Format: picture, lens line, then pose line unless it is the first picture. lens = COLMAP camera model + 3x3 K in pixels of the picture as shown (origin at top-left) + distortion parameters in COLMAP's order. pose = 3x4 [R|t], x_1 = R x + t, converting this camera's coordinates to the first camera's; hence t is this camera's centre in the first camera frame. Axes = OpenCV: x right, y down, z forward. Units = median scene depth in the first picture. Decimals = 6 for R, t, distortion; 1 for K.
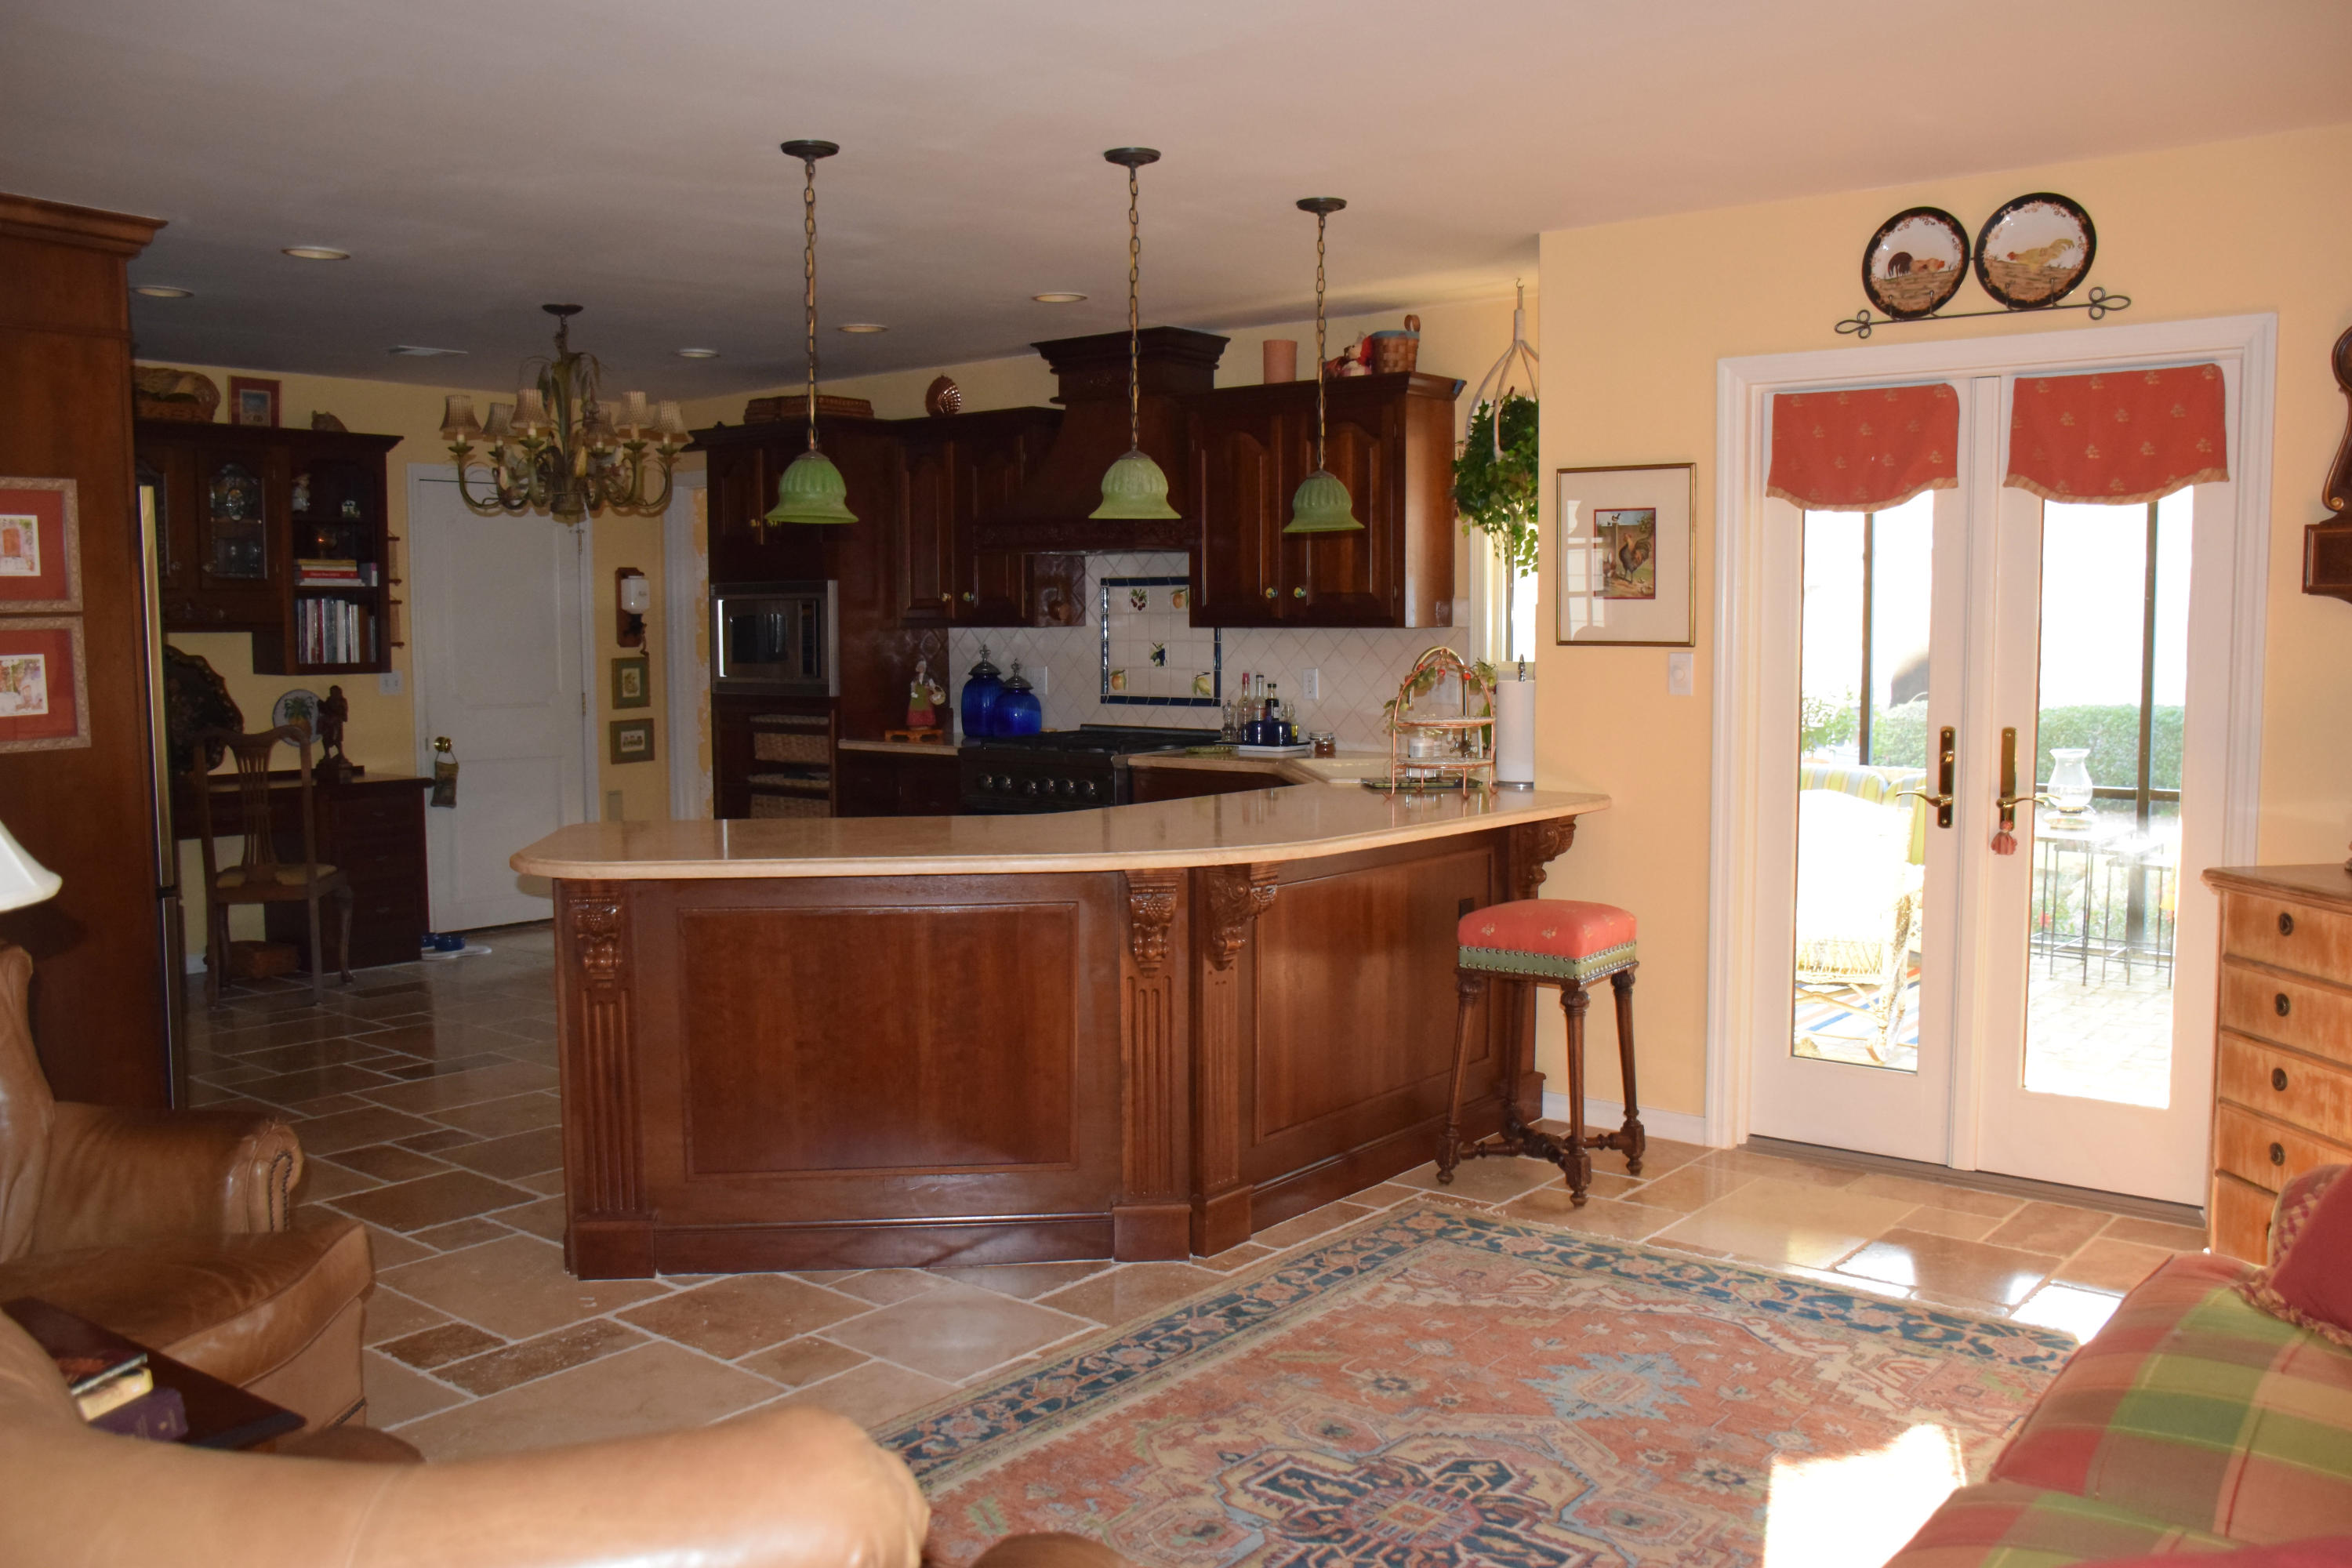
lens RADIAL K [[1985.8, 0, 1176.0], [0, 1985.8, 784.0], [0, 0, 1]] dist [-0.128624, 0.148169]
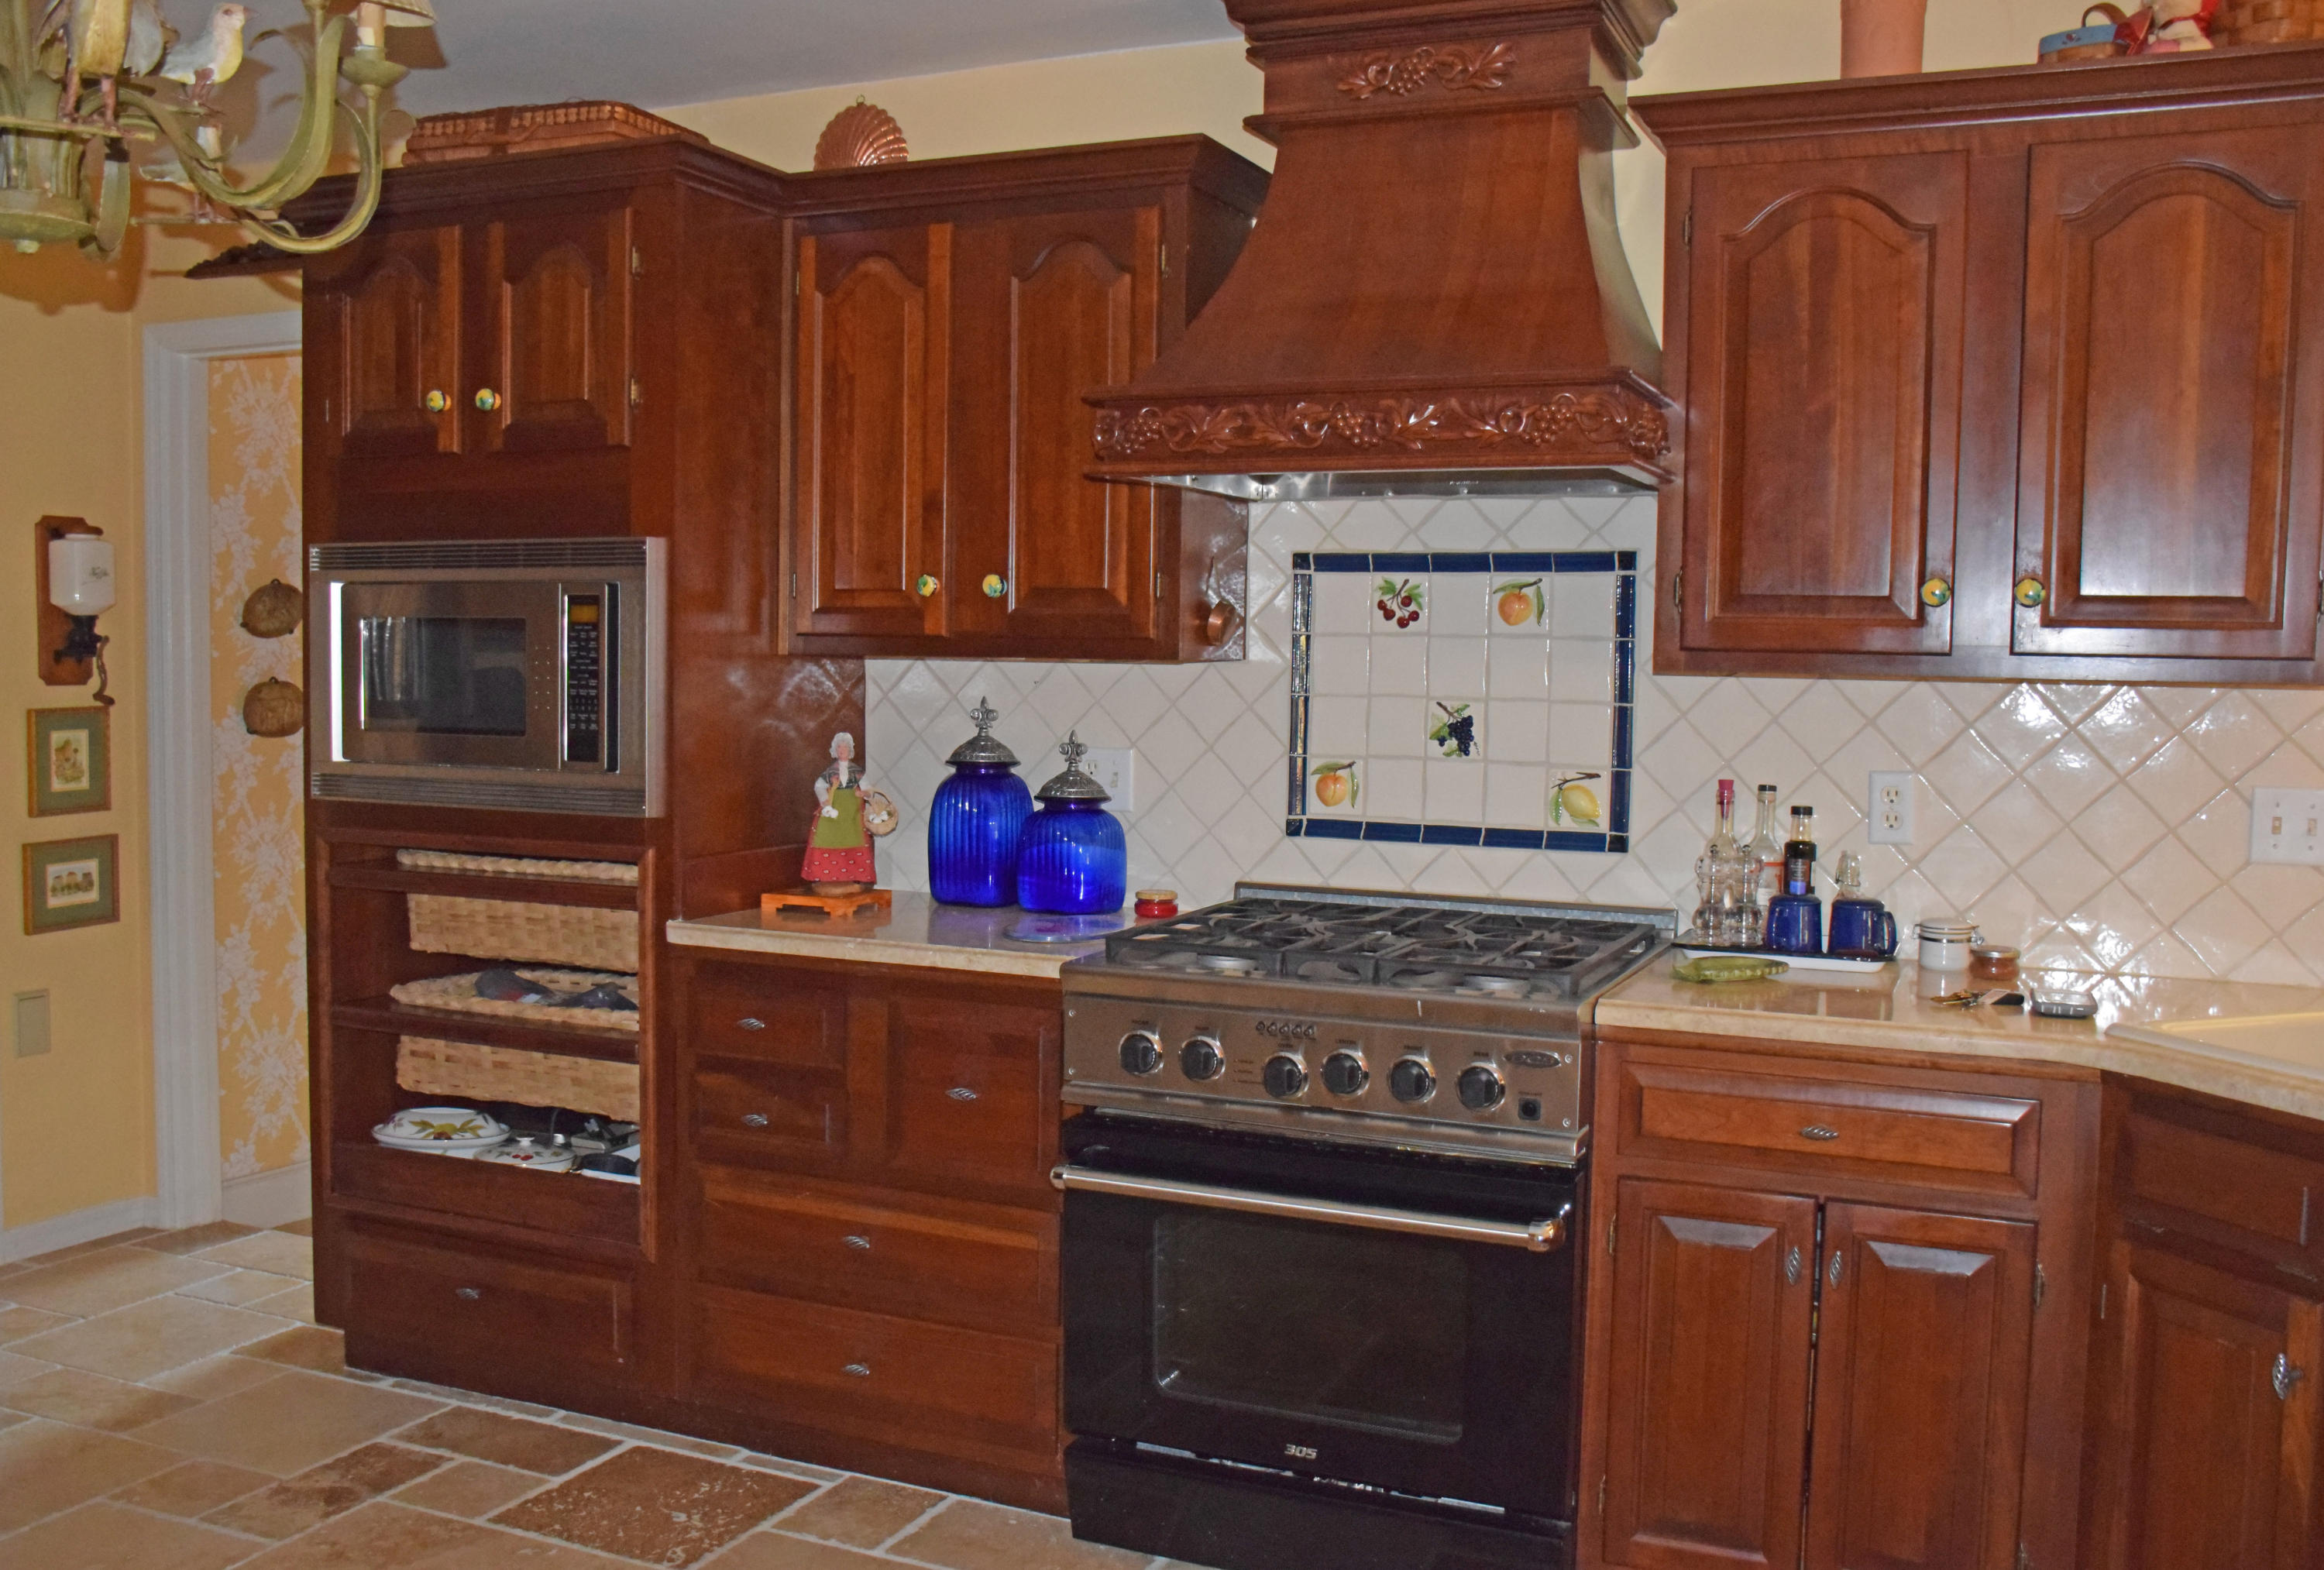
lens RADIAL K [[2104.1, 0, 1148.0], [0, 2104.1, 811.5], [0, 0, 1]] dist [-0.127654, 0.147432]
pose [[0.964984, -0.000228, 0.262310, -0.248797], [0.002062, 0.999975, -0.006716, -0.056097], [-0.262302, 0.007022, 0.964960, 0.724859]]
